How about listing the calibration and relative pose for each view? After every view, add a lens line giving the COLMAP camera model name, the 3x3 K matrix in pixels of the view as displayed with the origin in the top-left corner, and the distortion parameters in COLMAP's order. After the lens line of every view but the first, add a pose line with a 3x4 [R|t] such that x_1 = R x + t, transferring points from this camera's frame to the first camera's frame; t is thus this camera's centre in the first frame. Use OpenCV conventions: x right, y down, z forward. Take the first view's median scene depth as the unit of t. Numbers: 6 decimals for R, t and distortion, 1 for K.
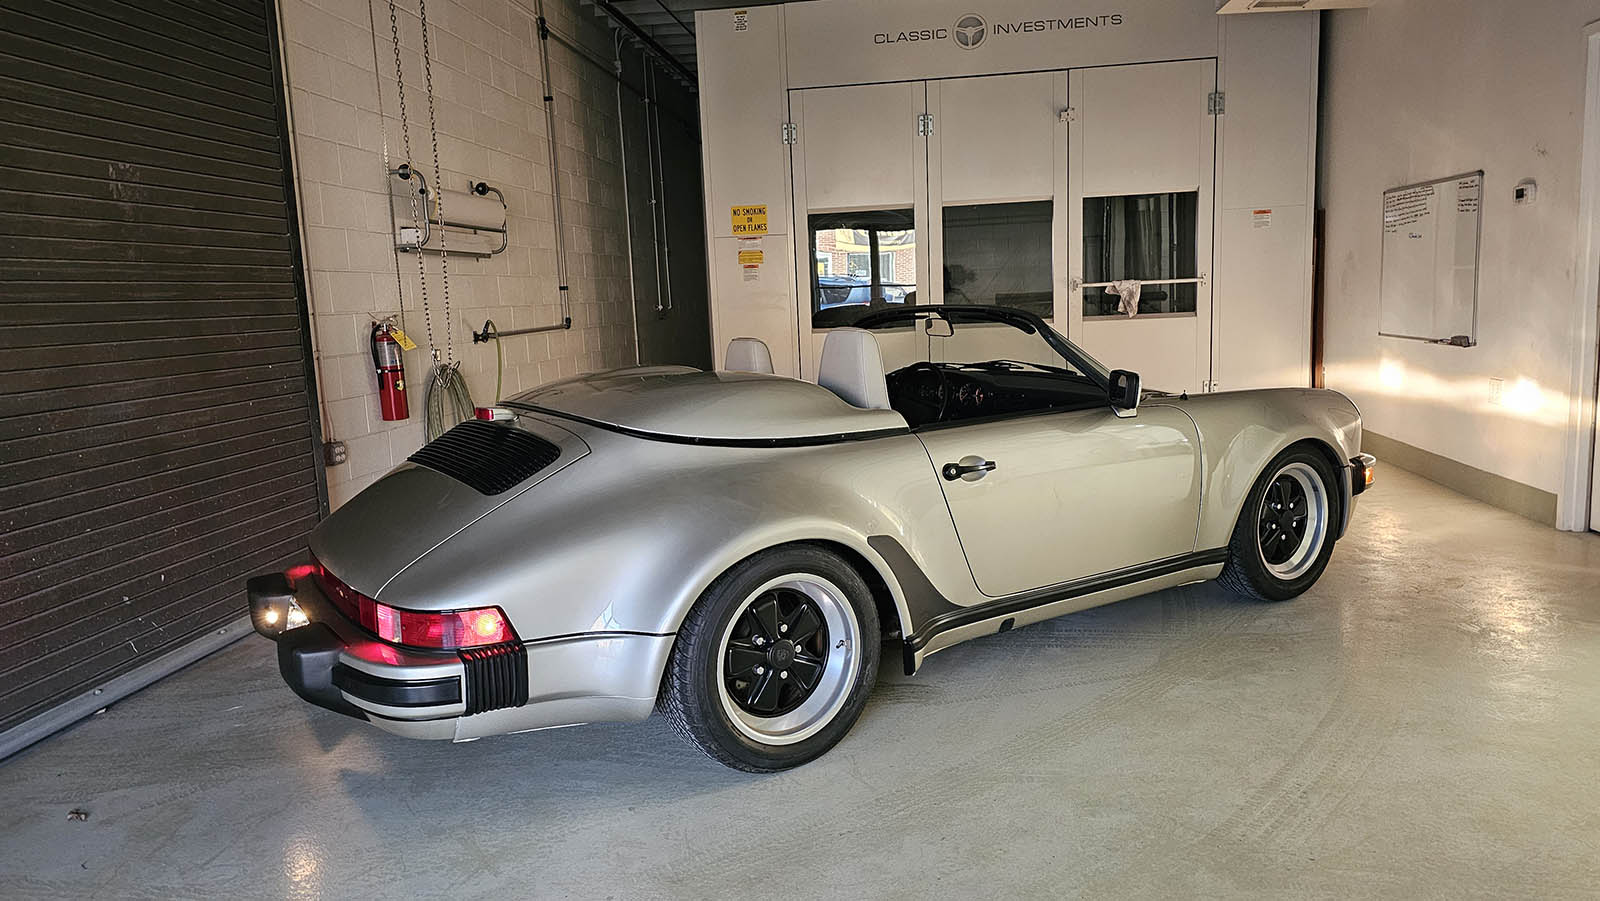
lens RADIAL K [[1084.9, 0, 789.1], [0, 1084.9, 427.6], [0, 0, 1]] dist [0.064147, -0.055931]
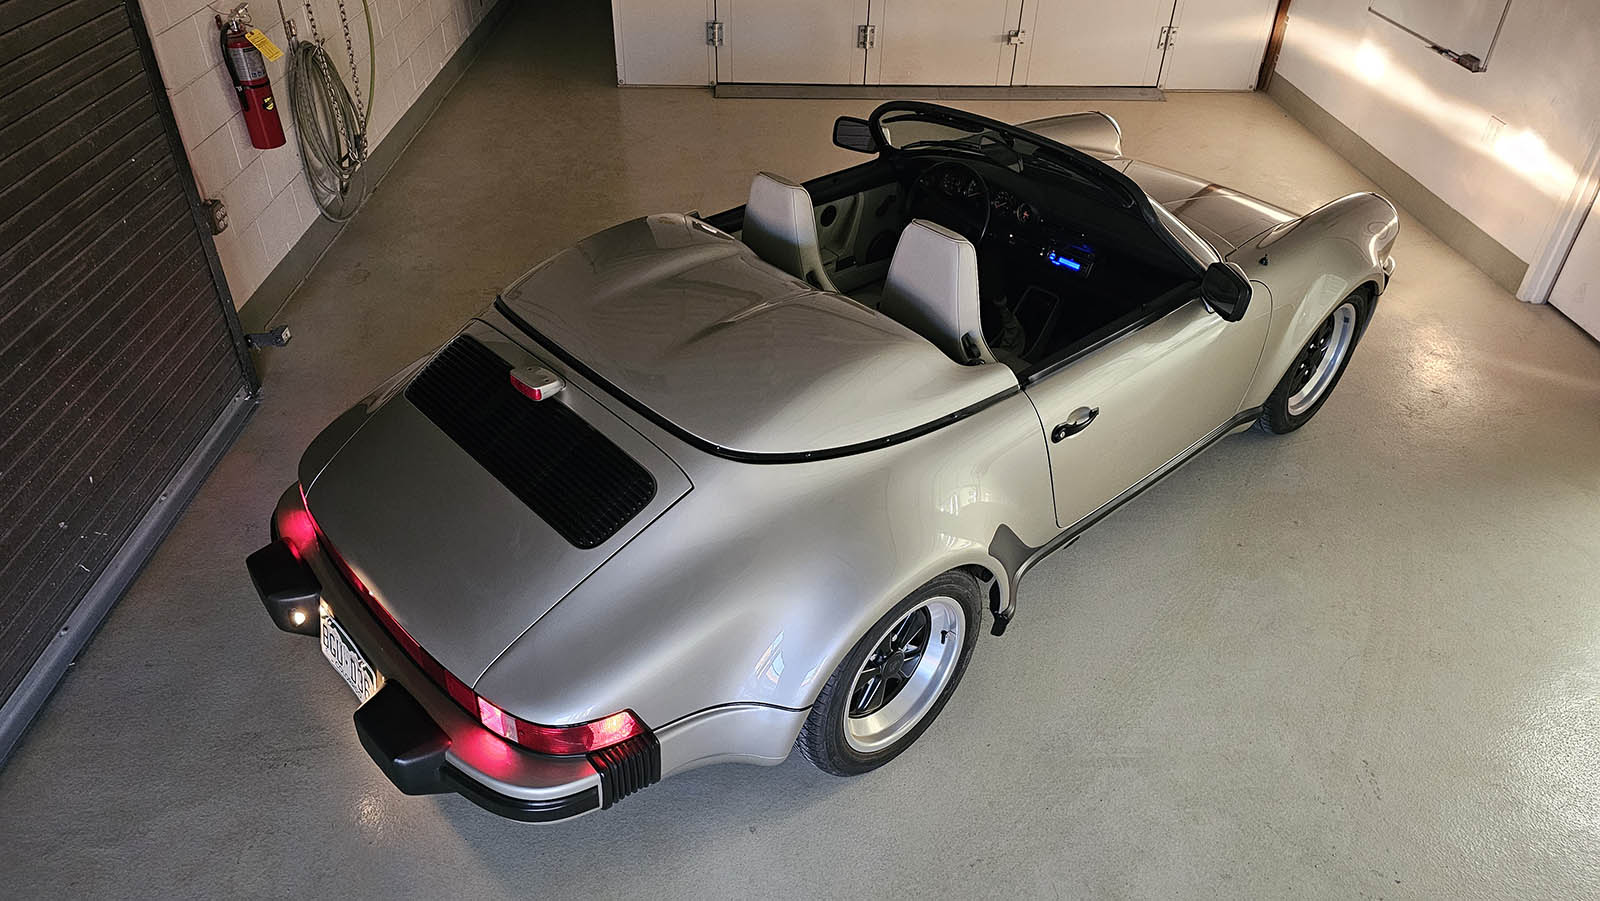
lens RADIAL K [[1084.9, 0, 790.5], [0, 1084.9, 443.7], [0, 0, 1]] dist [0.064147, -0.055931]
pose [[0.986135, -0.035601, 0.162080, -0.165677], [-0.043134, 0.888152, 0.457521, -0.270368], [-0.160239, -0.458169, 0.874302, 0.180169]]
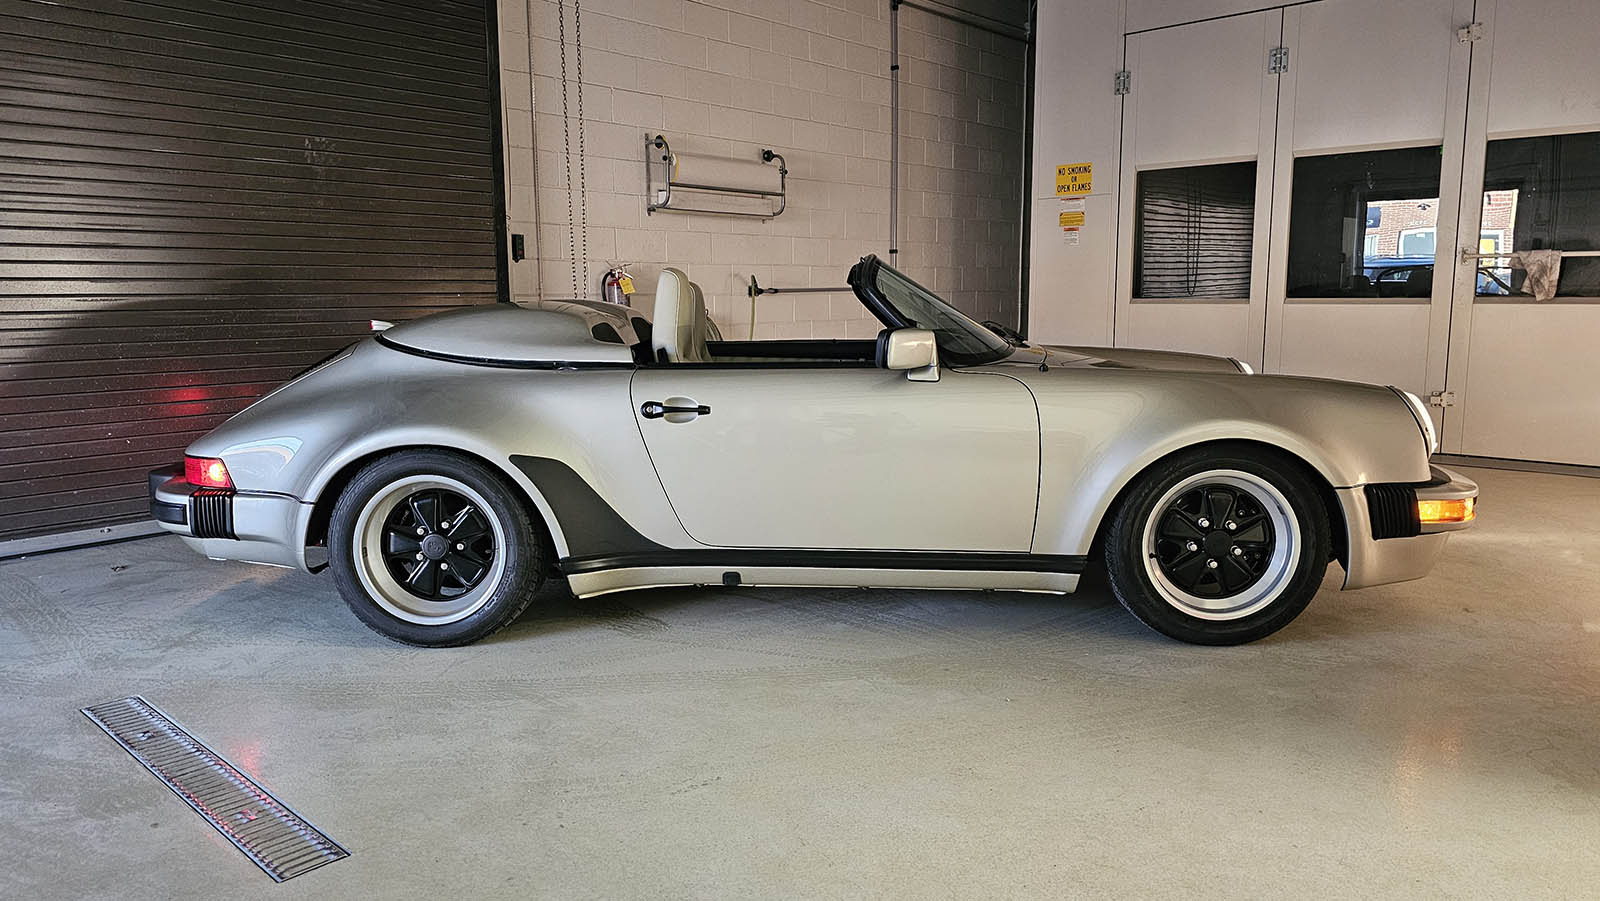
lens RADIAL K [[1084.9, 0, 783.0], [0, 1084.9, 418.6], [0, 0, 1]] dist [0.064147, -0.055931]
pose [[0.810971, 0.106249, -0.575359, 0.623871], [-0.100464, 0.994055, 0.041963, -0.004215], [0.576397, 0.023773, 0.816824, 0.190670]]
